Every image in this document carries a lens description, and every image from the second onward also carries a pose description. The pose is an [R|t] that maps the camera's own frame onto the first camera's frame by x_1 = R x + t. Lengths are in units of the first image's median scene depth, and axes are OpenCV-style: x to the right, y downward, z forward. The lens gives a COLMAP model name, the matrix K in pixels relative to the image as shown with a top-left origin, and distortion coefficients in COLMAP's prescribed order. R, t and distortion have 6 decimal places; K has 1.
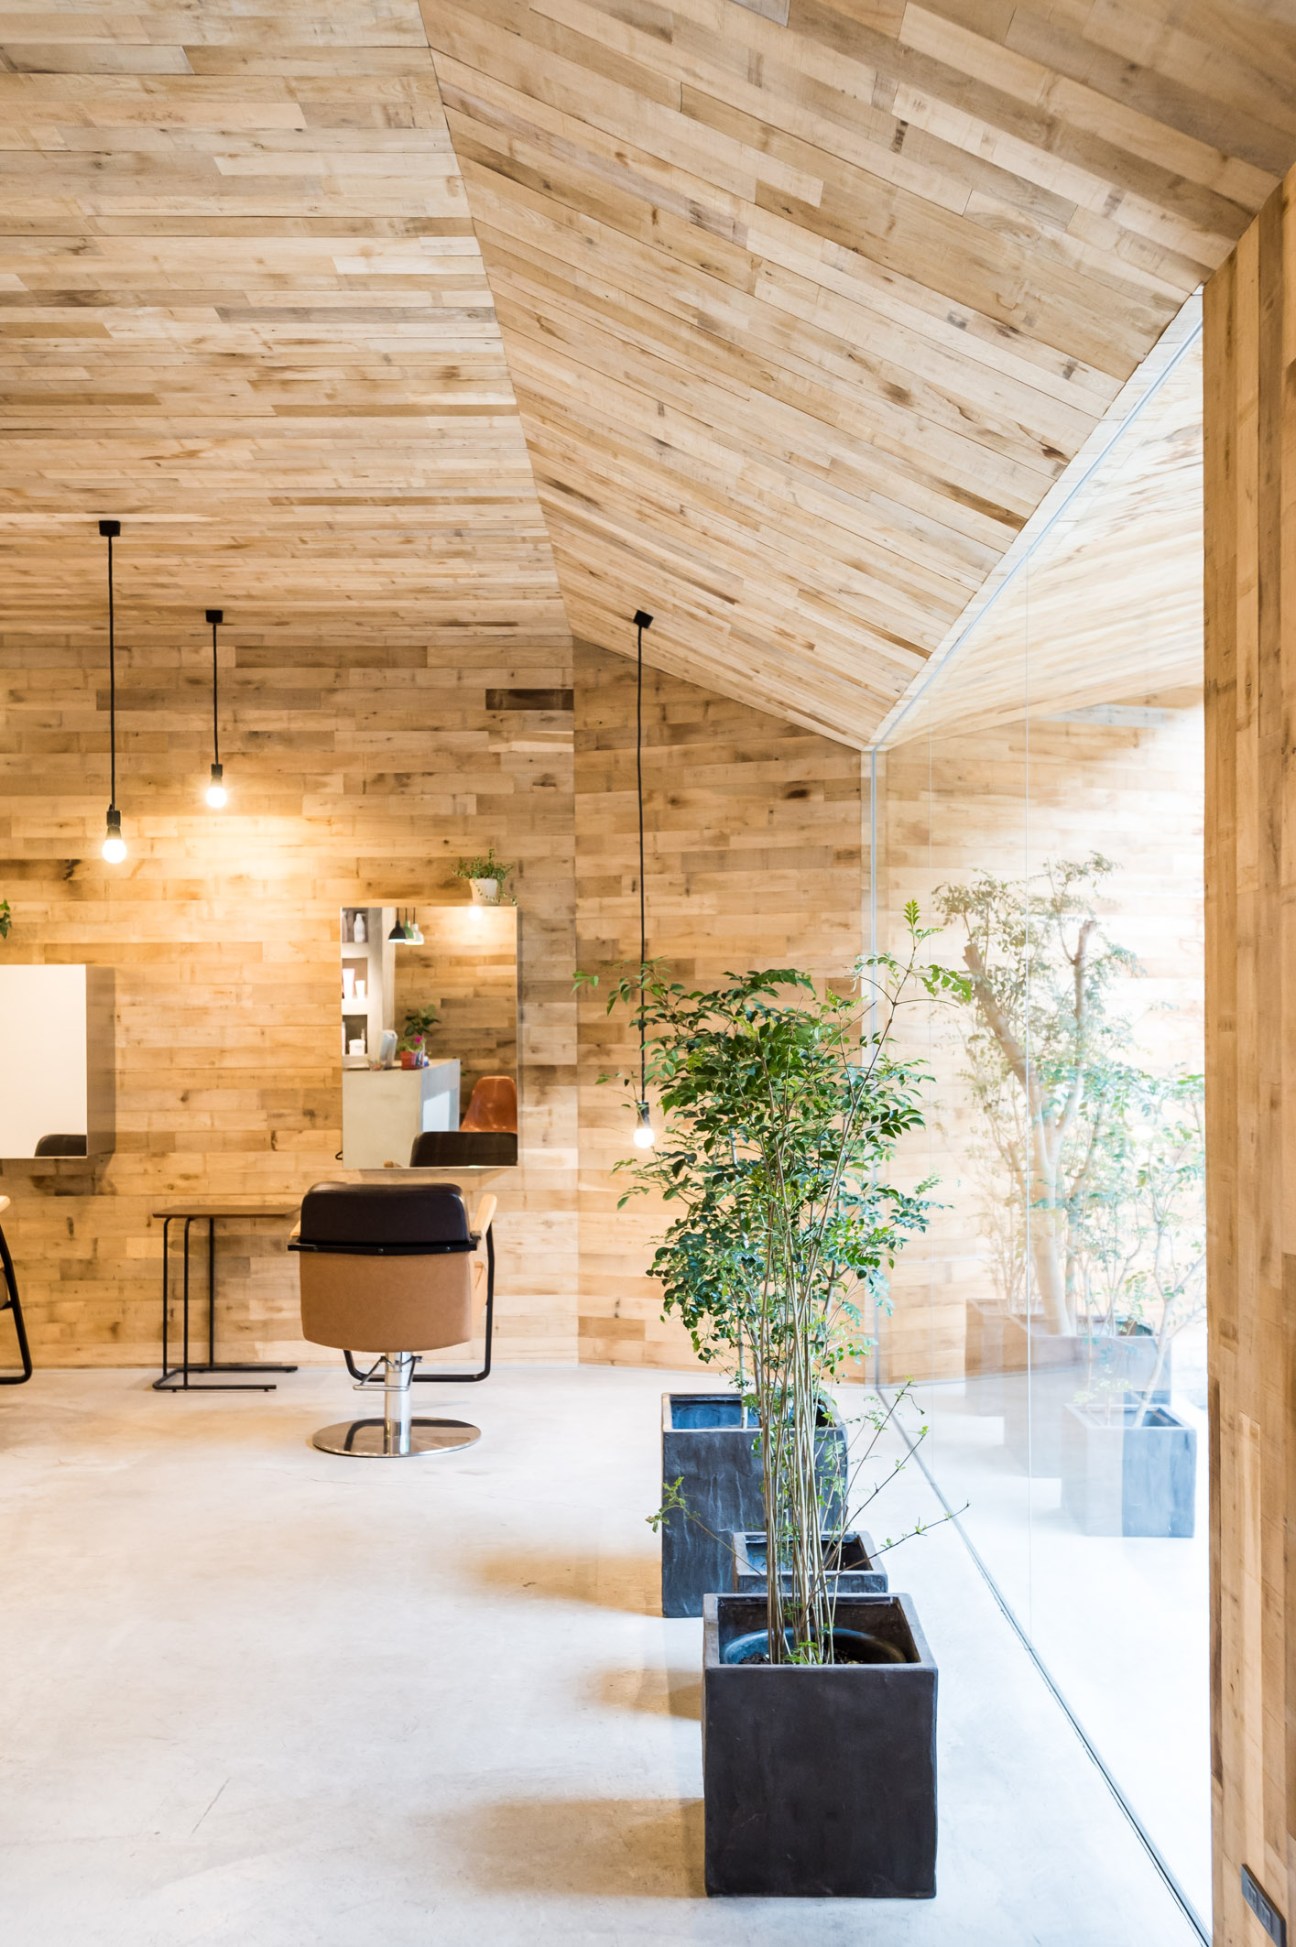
lens RADIAL K [[2366.4, 0, 648.0], [0, 2366.4, 973.5], [0, 0, 1]] dist [0.108595, -0.001126]
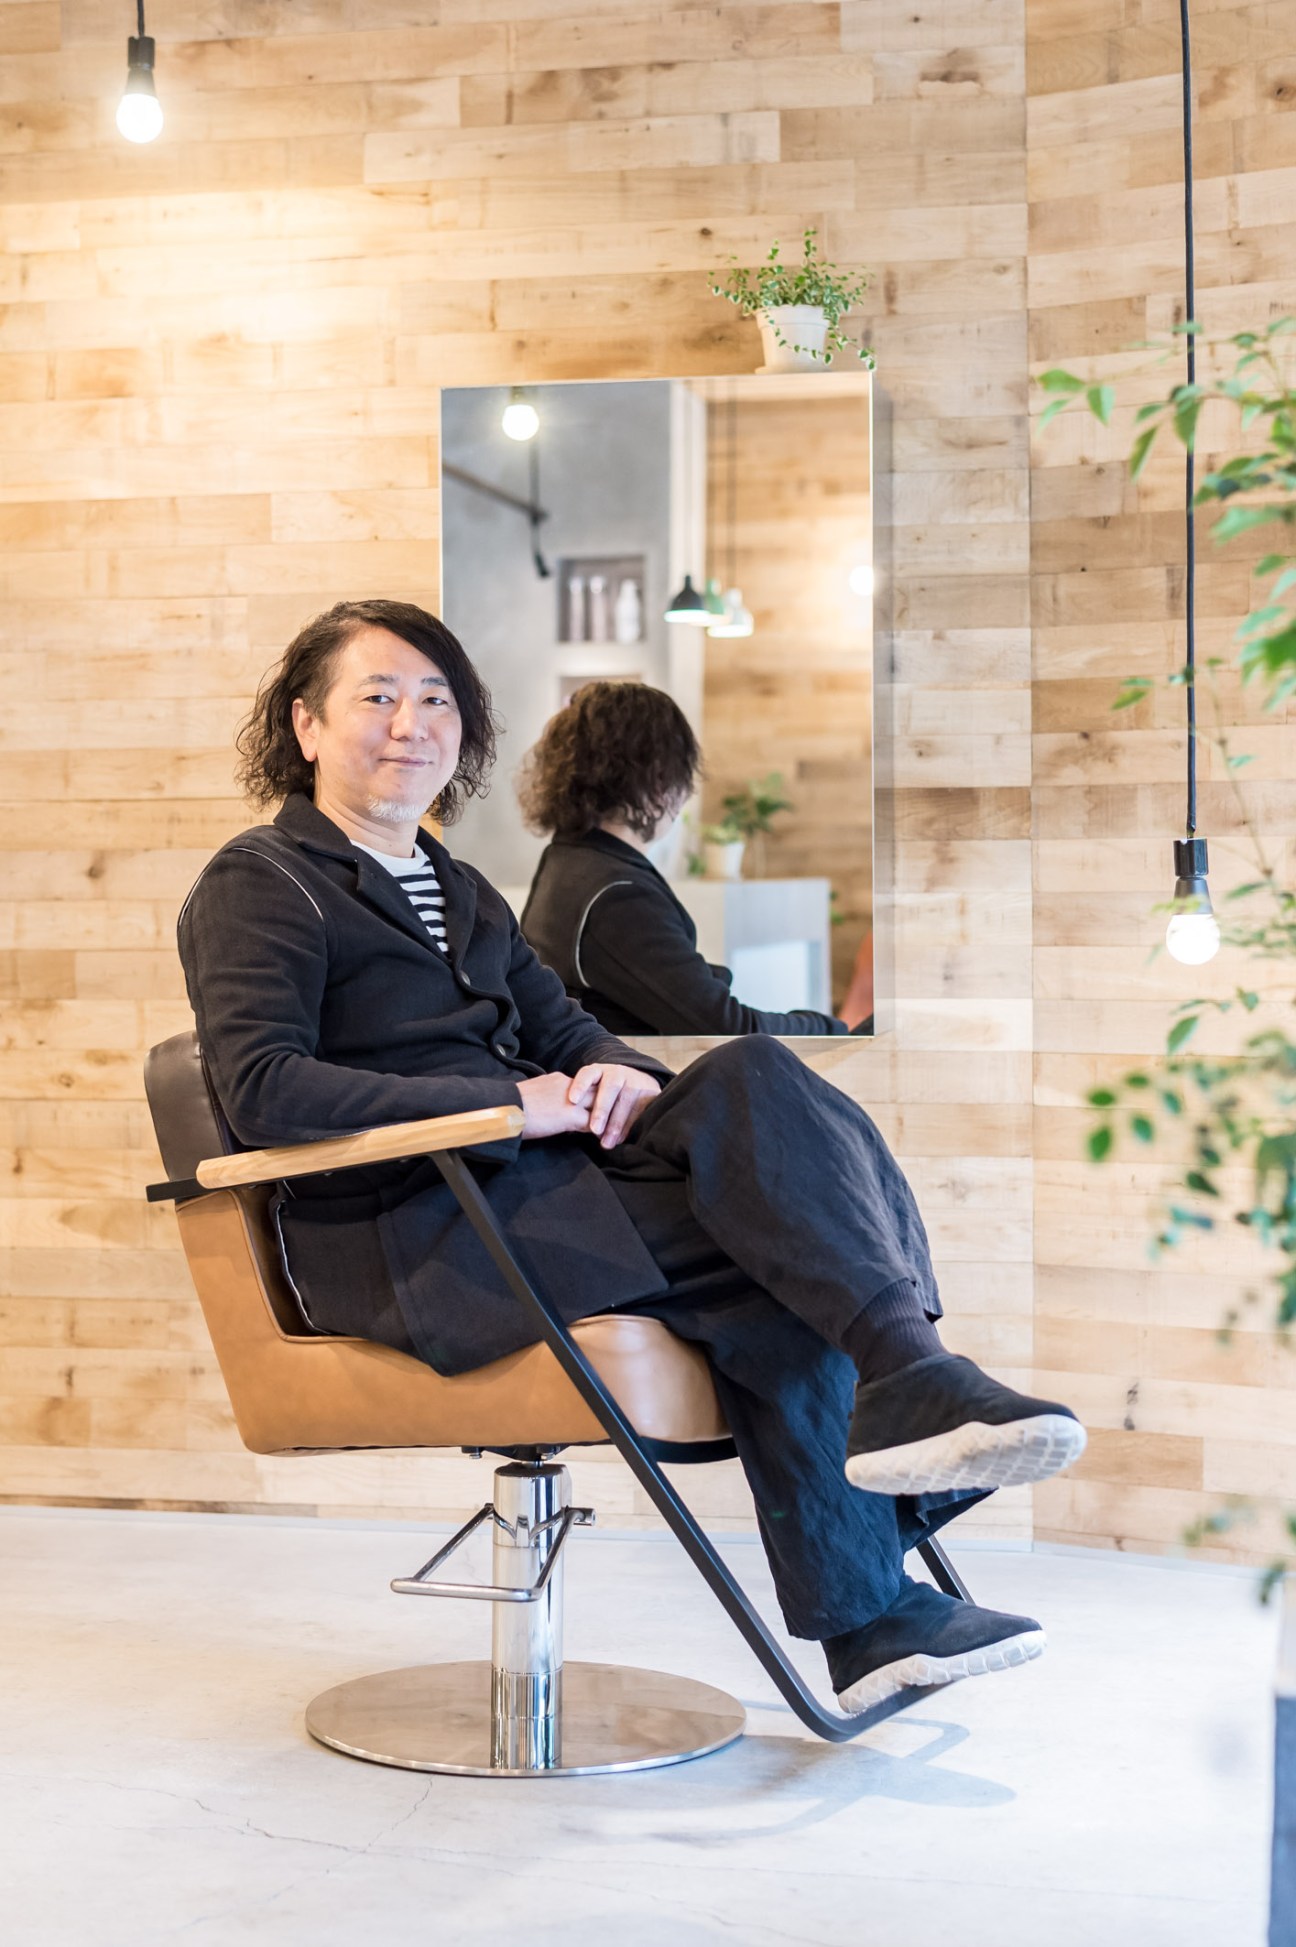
lens RADIAL K [[2973.0, 0, 648.0], [0, 2973.0, 973.5], [0, 0, 1]] dist [-0.004479, -0.042016]
pose [[0.978209, 0.003813, -0.207587, 0.010659], [-0.006814, 0.999882, -0.013743, 0.077442], [0.207510, 0.014858, 0.978120, 0.504752]]
